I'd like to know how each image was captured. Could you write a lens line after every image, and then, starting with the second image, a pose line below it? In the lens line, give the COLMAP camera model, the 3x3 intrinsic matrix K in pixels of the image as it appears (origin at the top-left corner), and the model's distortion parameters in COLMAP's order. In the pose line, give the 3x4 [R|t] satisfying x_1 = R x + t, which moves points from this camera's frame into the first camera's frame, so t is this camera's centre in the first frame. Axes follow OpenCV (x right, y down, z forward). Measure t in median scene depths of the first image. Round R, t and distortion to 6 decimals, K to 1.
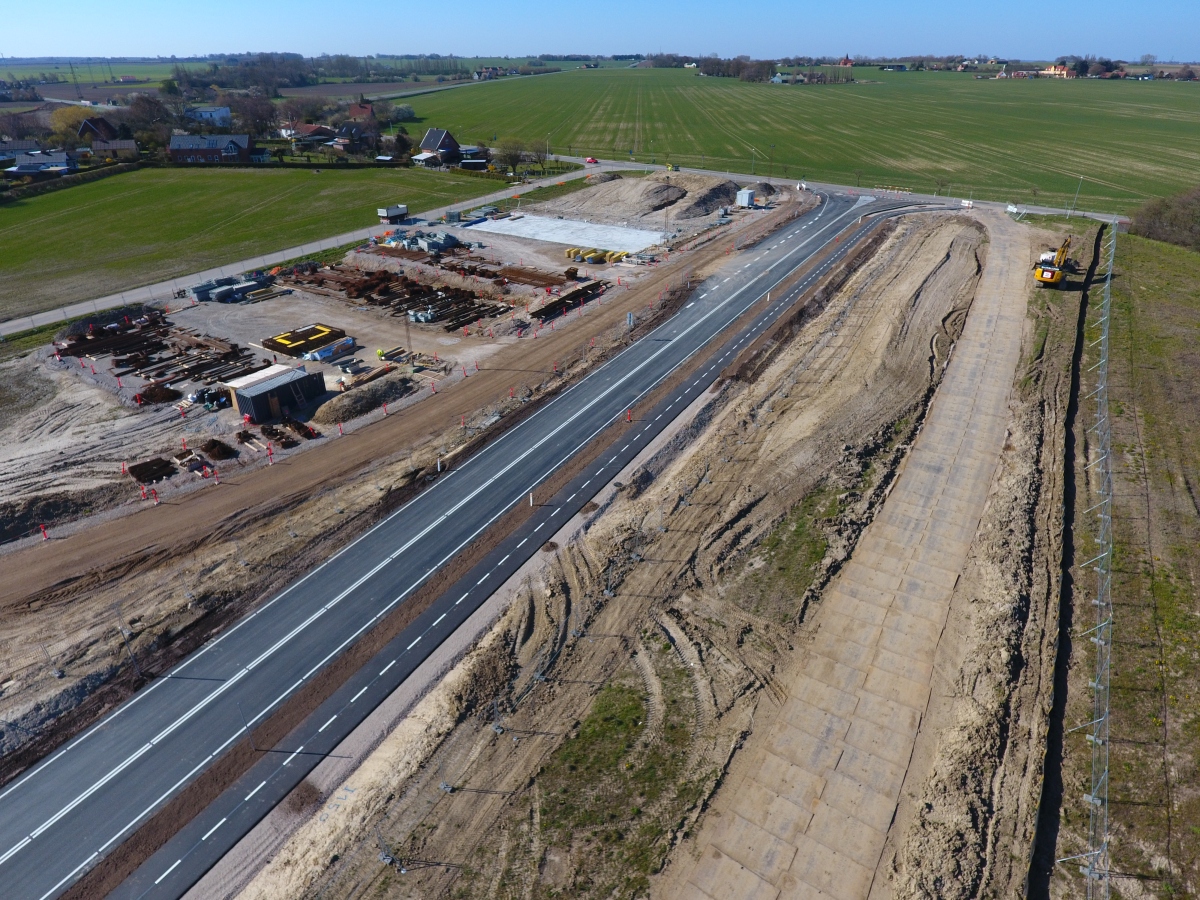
lens RADIAL K [[701.9, 0, 599.6], [0, 701.9, 427.4], [0, 0, 1]] dist [-0.003876, -0.000774]
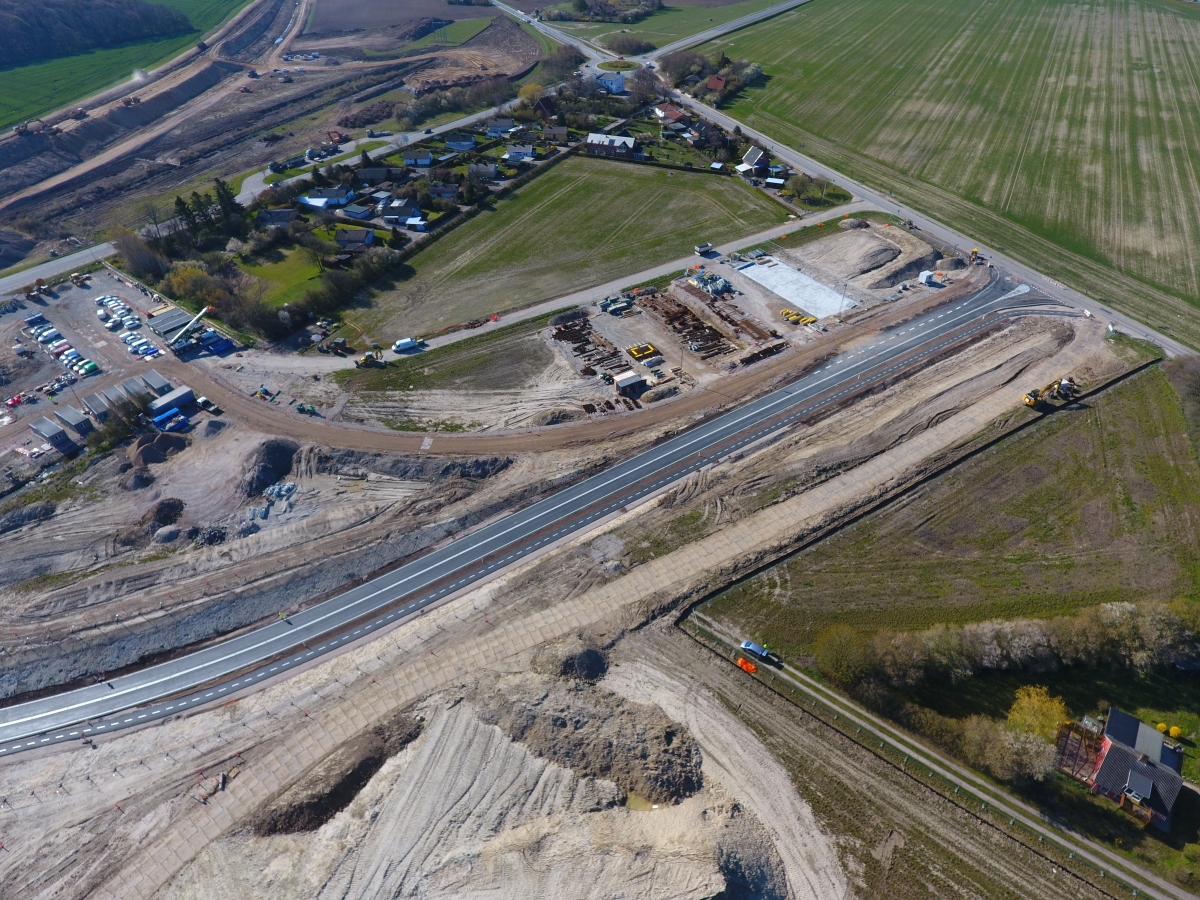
lens RADIAL K [[701.9, 0, 599.6], [0, 701.9, 427.4], [0, 0, 1]] dist [-0.003876, -0.000774]
pose [[0.892662, 0.272351, -0.359137, 0.361114], [-0.197258, 0.952498, 0.232027, -0.391804], [0.405270, -0.136279, 0.903983, -1.203703]]
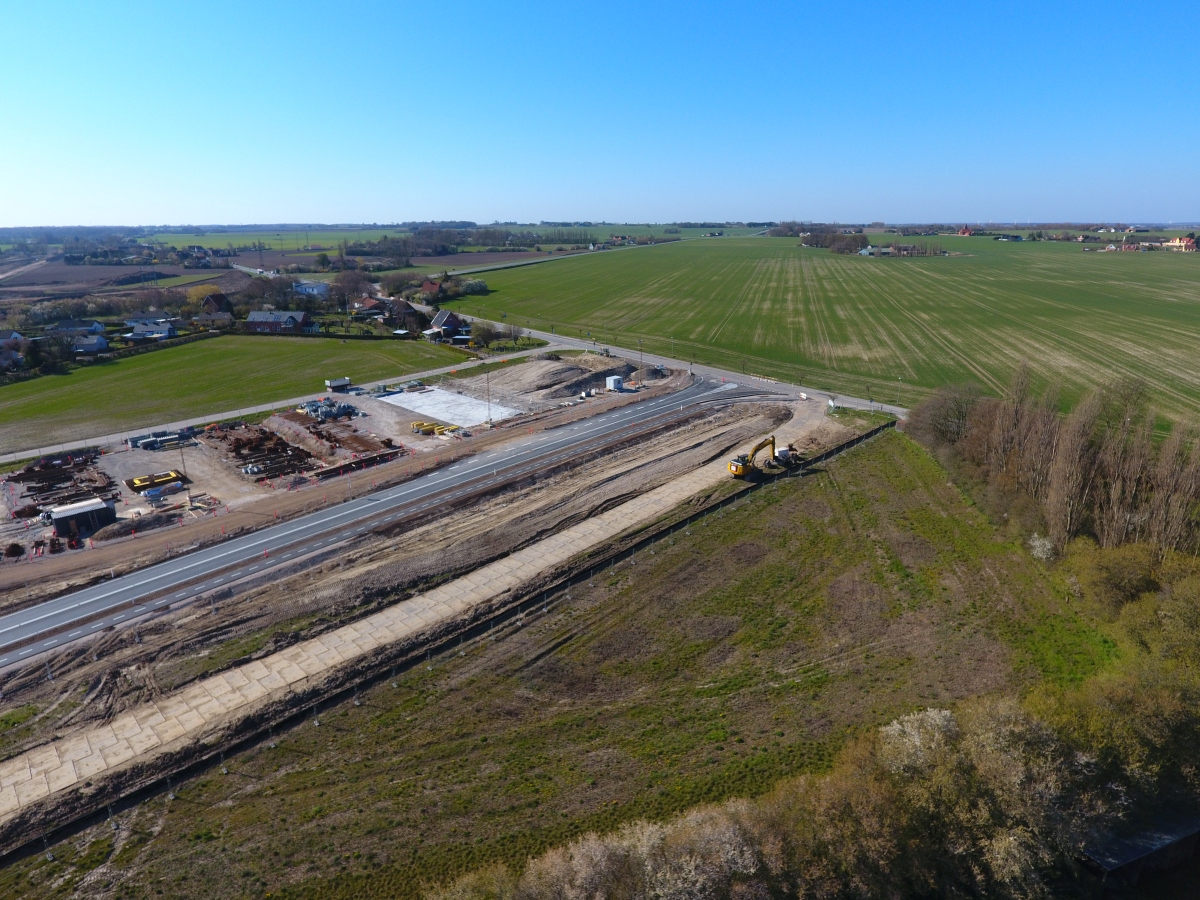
lens RADIAL K [[701.9, 0, 599.6], [0, 701.9, 427.4], [0, 0, 1]] dist [-0.003876, -0.000774]
pose [[0.978703, 0.053631, -0.198152, 0.722937], [-0.091884, 0.977625, -0.189226, -0.043541], [0.183570, 0.203403, 0.961732, -0.227238]]
